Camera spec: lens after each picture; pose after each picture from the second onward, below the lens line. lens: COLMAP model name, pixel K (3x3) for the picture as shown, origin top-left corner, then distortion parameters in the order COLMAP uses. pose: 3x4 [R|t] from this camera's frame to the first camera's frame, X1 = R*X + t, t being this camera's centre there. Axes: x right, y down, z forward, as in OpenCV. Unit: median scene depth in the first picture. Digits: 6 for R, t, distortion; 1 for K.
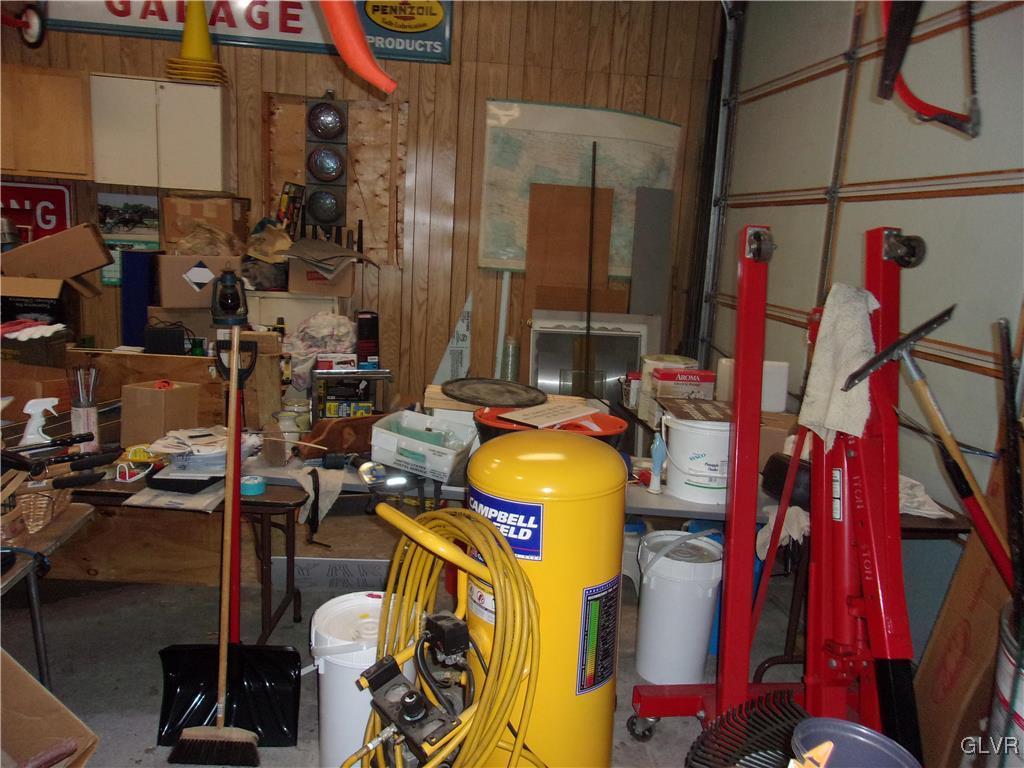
lens RADIAL K [[809.8, 0, 506.1], [0, 809.8, 385.0], [0, 0, 1]] dist [-0.002737, 0.027377]
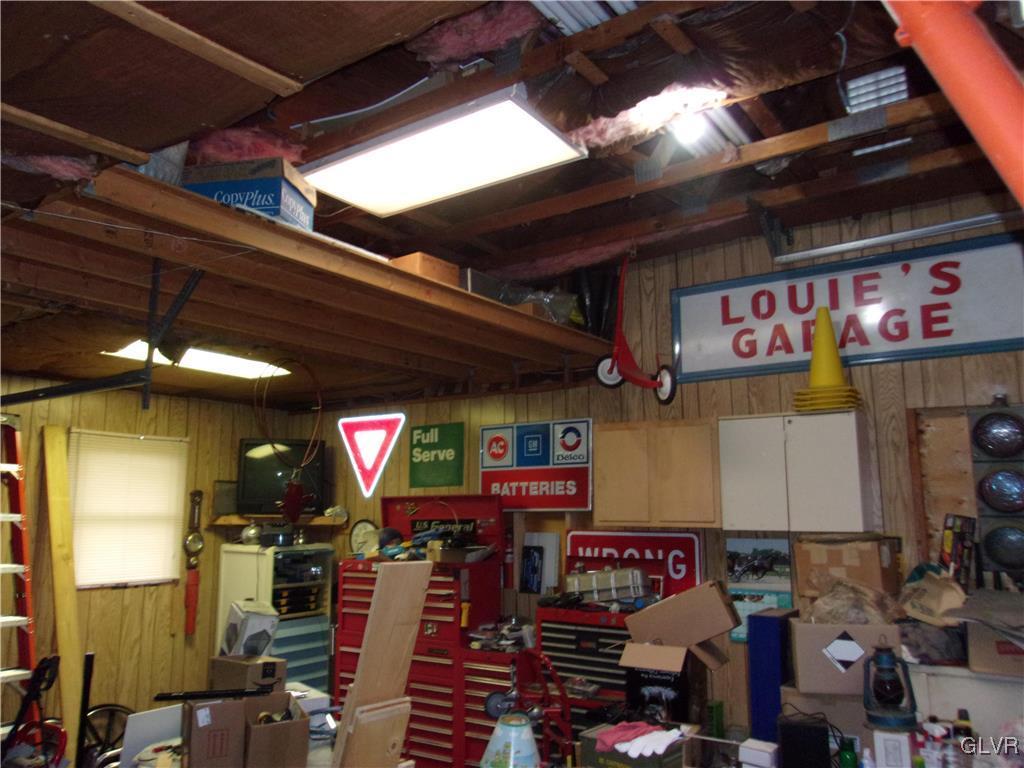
lens RADIAL K [[809.8, 0, 505.8], [0, 809.8, 385.8], [0, 0, 1]] dist [-0.002737, 0.027377]
pose [[0.743519, -0.162085, -0.648774, -0.063801], [-0.085538, 0.939159, -0.332663, -0.073425], [0.663222, 0.302836, 0.684418, 0.151520]]
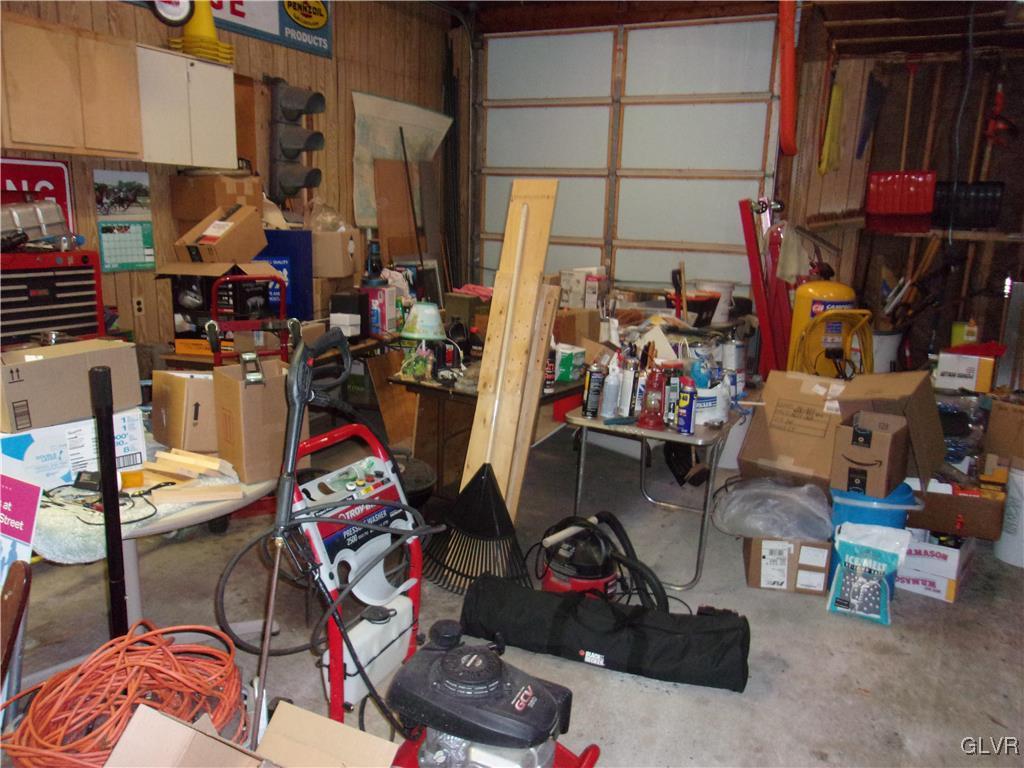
lens RADIAL K [[809.8, 0, 514.3], [0, 809.8, 380.1], [0, 0, 1]] dist [-0.002737, 0.027377]
pose [[0.534995, -0.219466, 0.815852, -1.065516], [0.158027, 0.974623, 0.158549, -0.081366], [-0.829944, 0.044104, 0.556100, 0.128789]]
